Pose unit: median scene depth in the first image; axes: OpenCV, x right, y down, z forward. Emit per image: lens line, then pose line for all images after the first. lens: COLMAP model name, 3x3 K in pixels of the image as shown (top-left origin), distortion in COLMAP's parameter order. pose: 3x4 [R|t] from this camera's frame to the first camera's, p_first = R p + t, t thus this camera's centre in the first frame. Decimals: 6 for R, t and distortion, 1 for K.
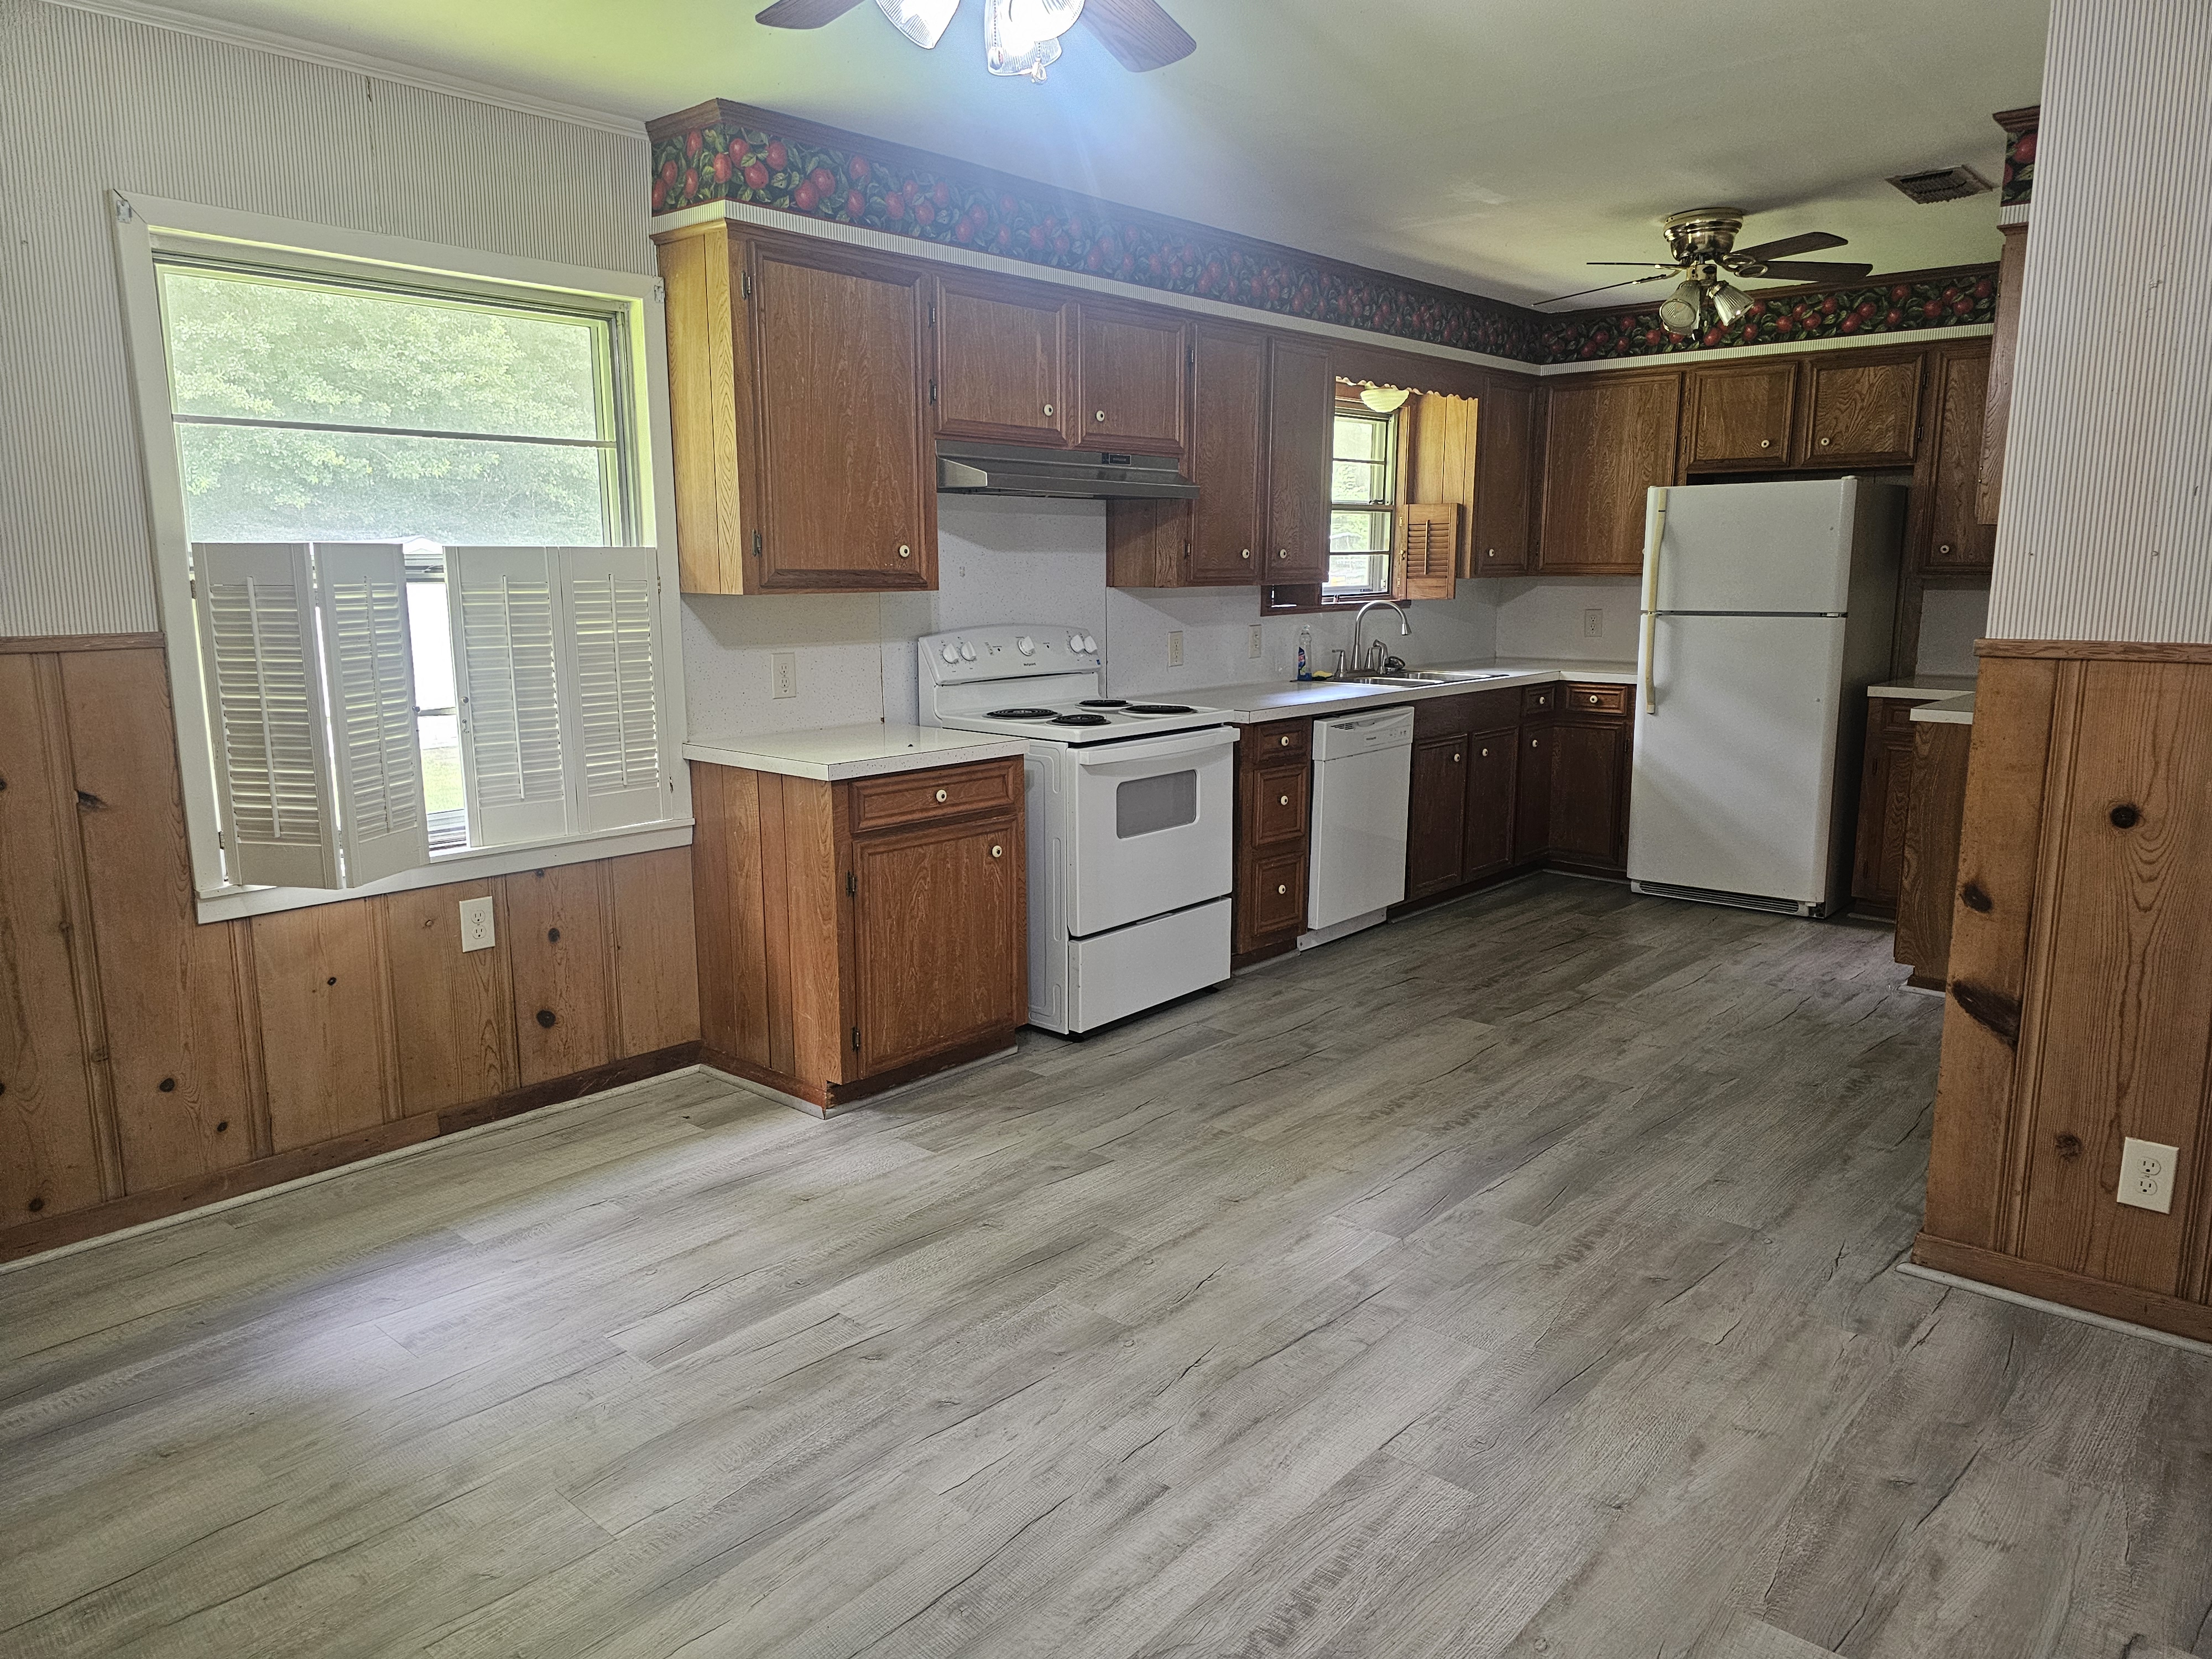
lens RADIAL K [[1493.5, 0, 1091.7], [0, 1493.5, 832.7], [0, 0, 1]] dist [0.045407, -0.045626]
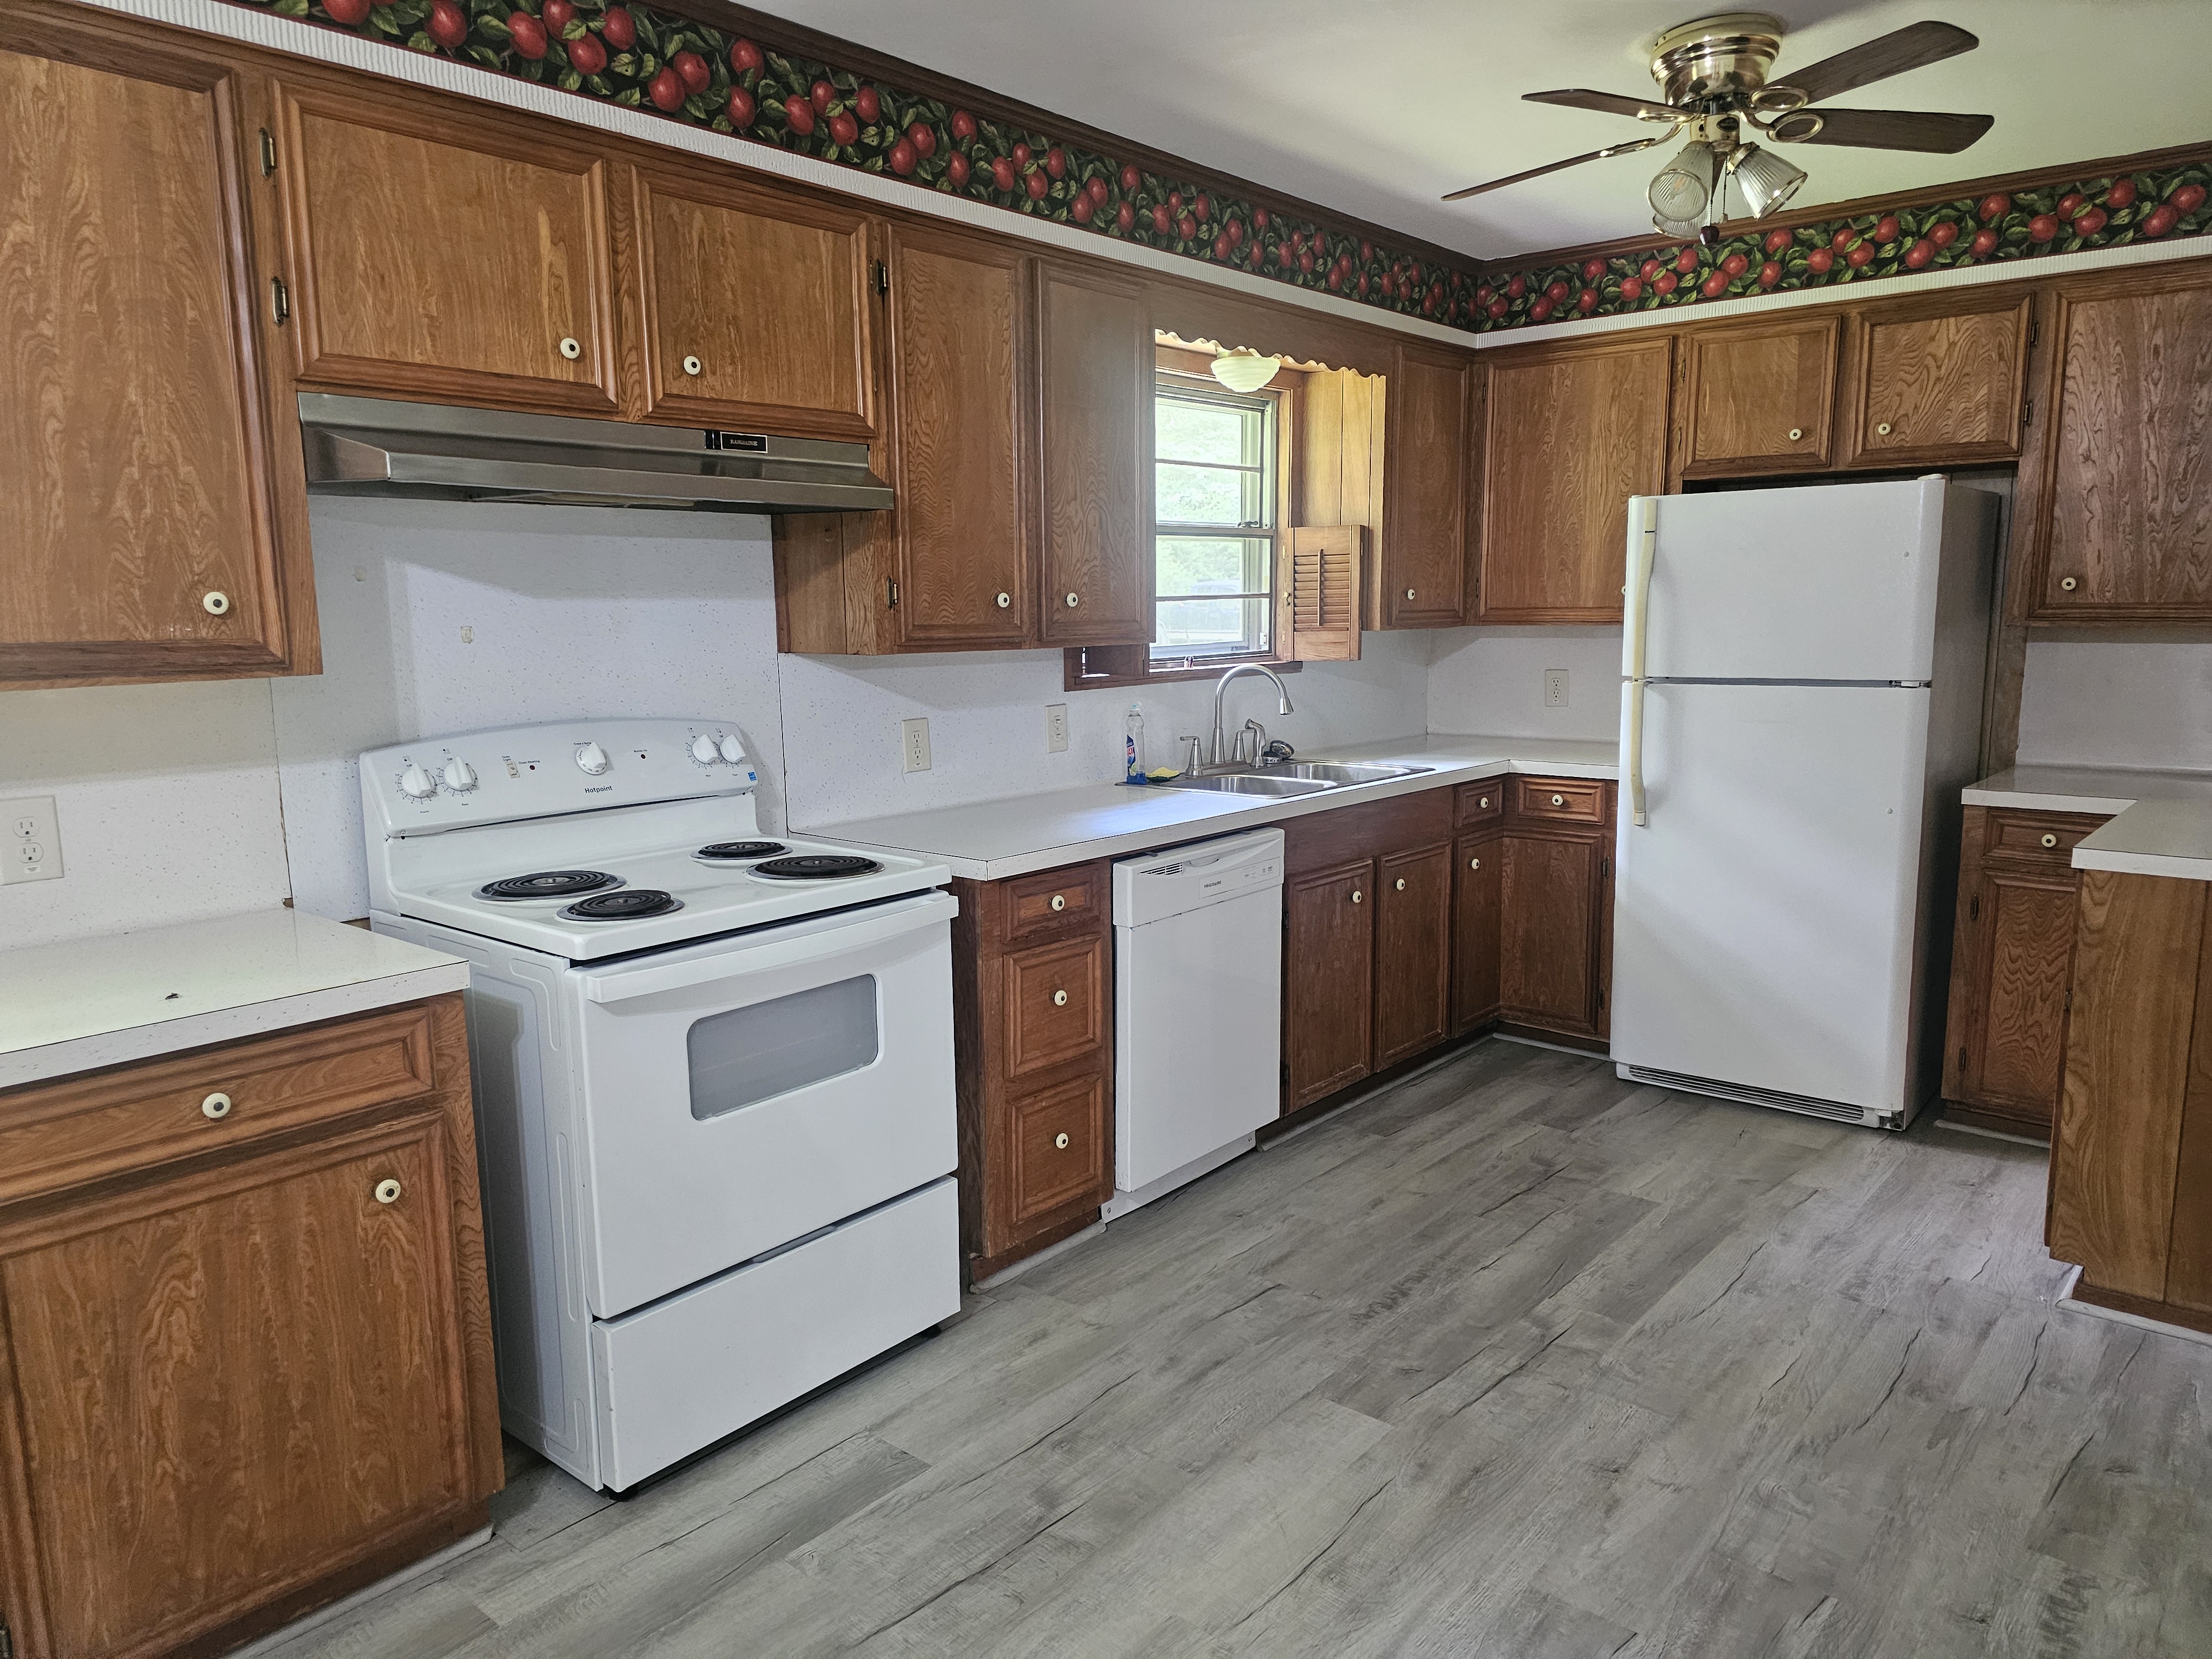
lens RADIAL K [[1493.5, 0, 1113.4], [0, 1493.5, 835.7], [0, 0, 1]] dist [0.045407, -0.045626]
pose [[0.999599, -0.012708, 0.025302, 0.148555], [0.013299, 0.999639, -0.023344, -0.080700], [-0.024996, 0.023671, 0.999407, 0.417095]]
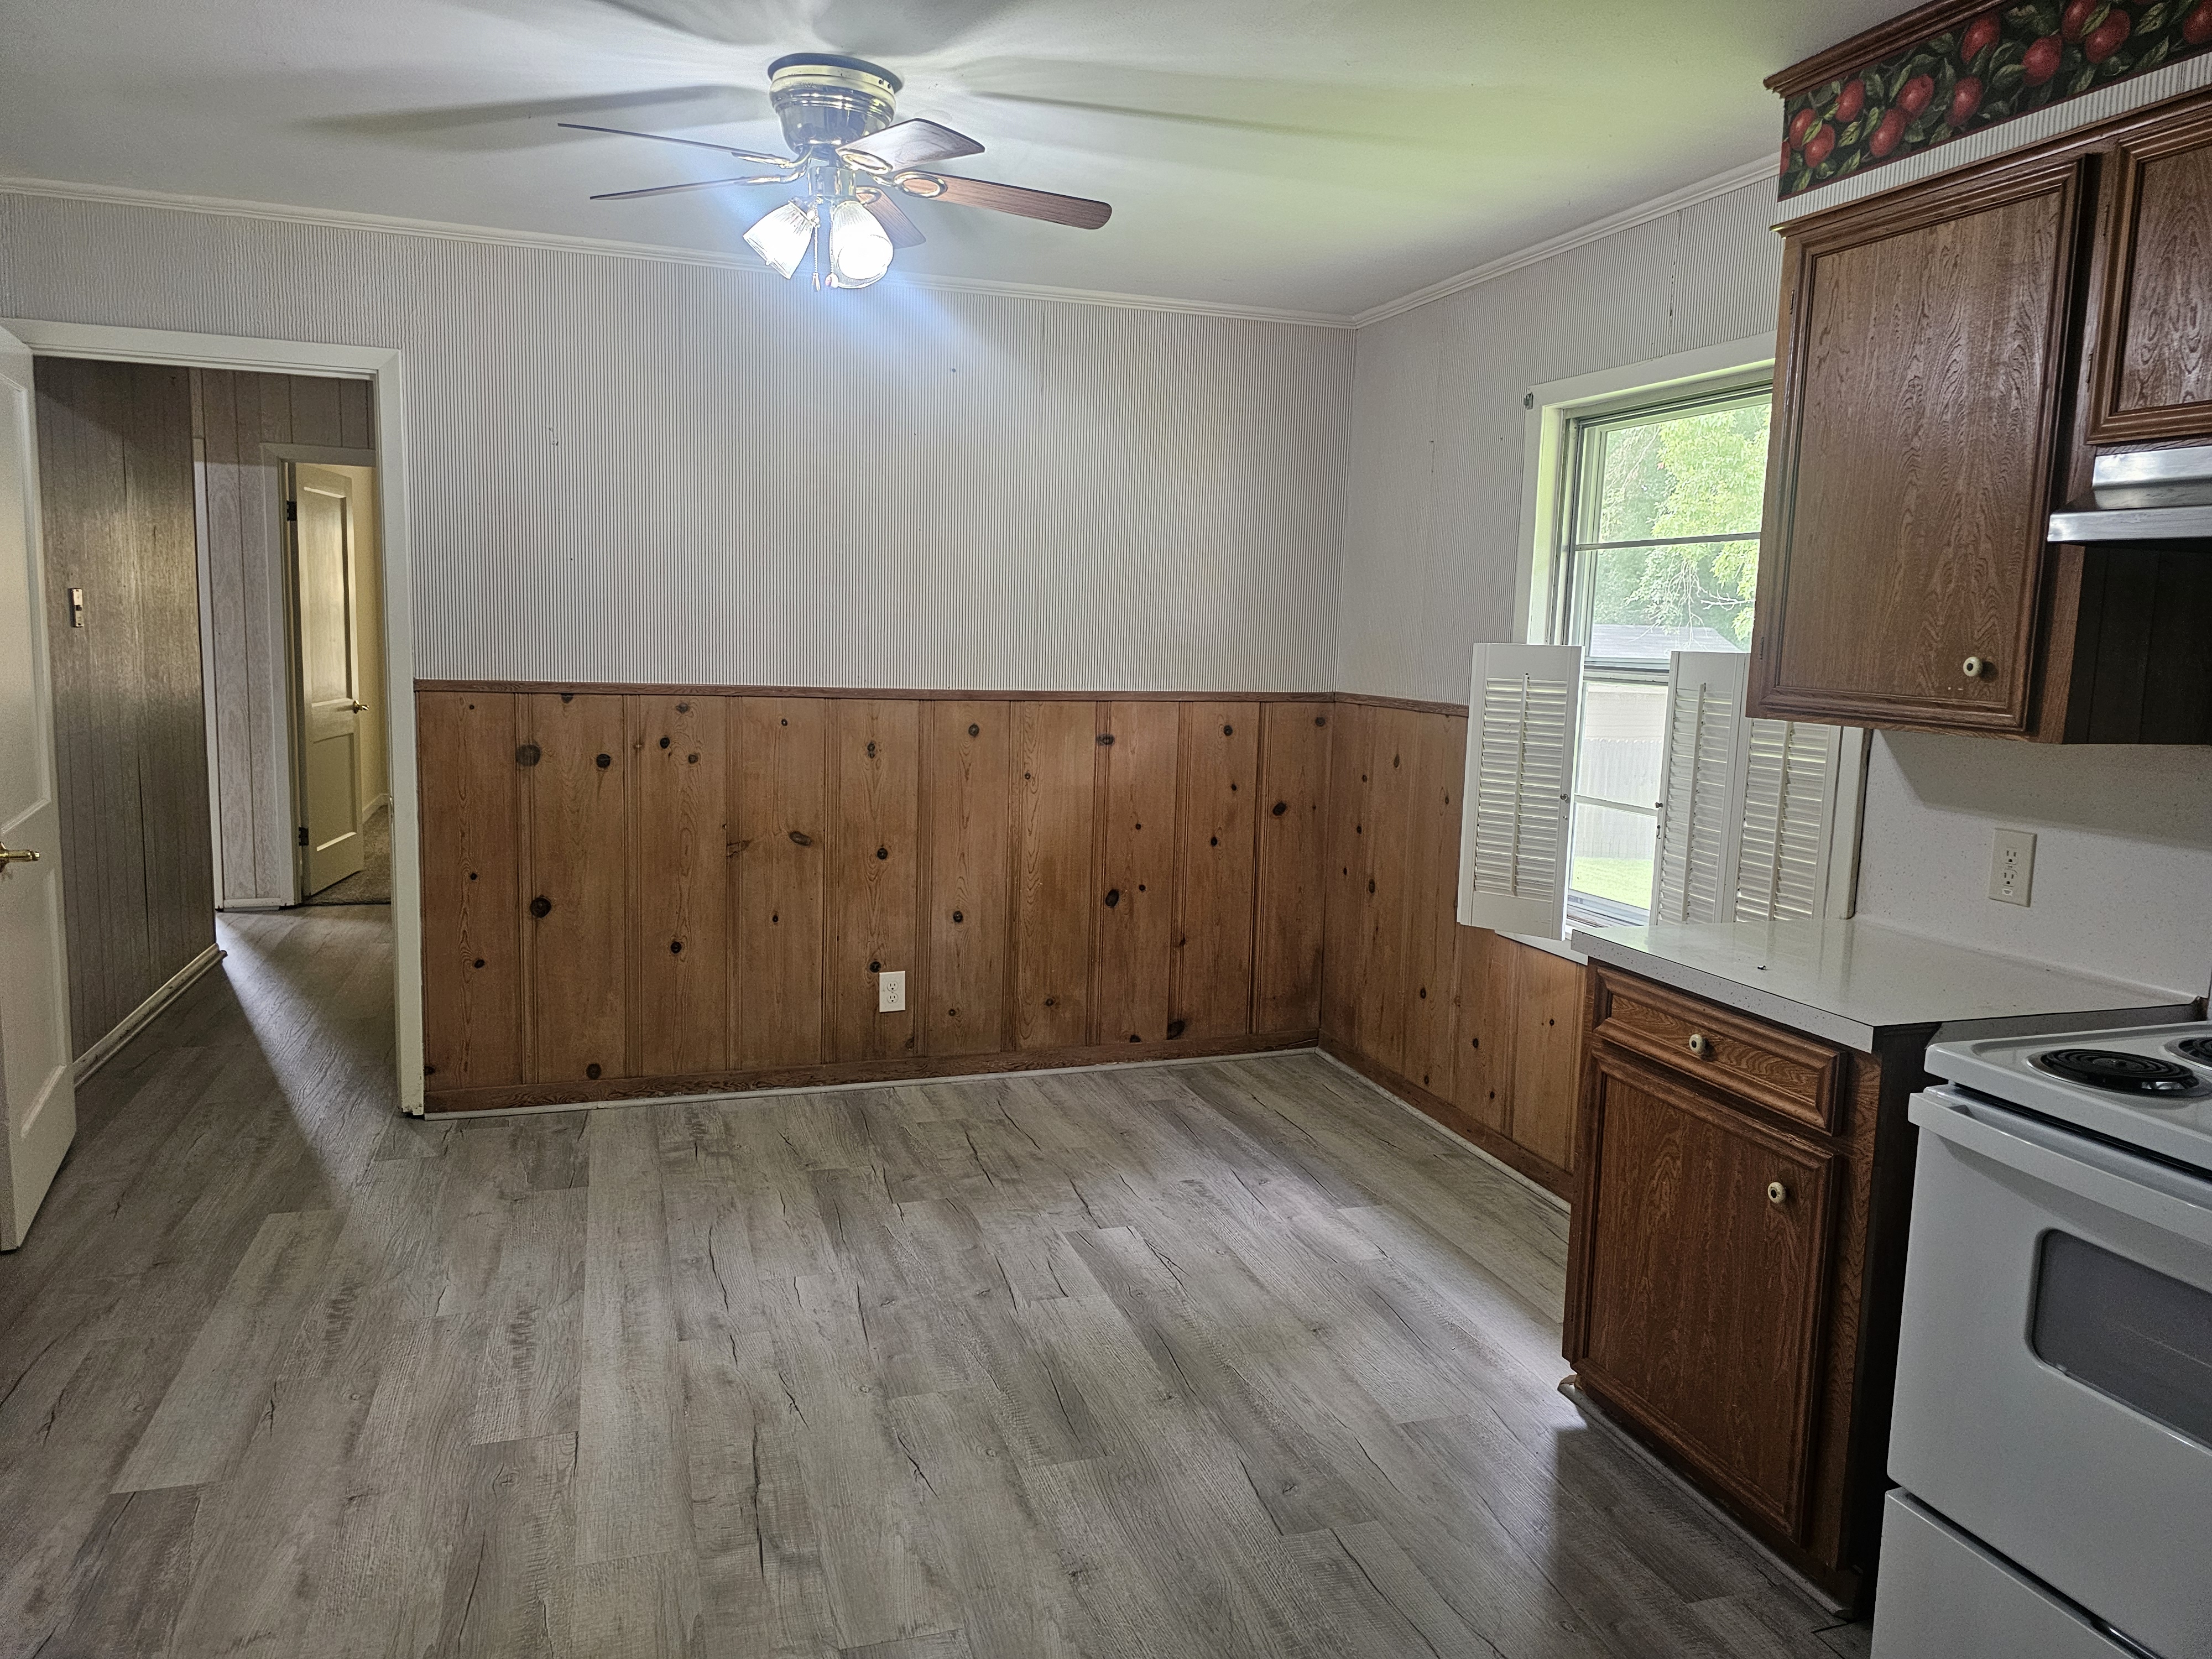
lens RADIAL K [[1493.5, 0, 1102.9], [0, 1493.5, 808.2], [0, 0, 1]] dist [0.045407, -0.045626]
pose [[-0.498636, 0.091332, -0.861986, 0.465685], [-0.187669, 0.959472, 0.210222, -0.171276], [0.846252, 0.266592, -0.461287, 0.876846]]
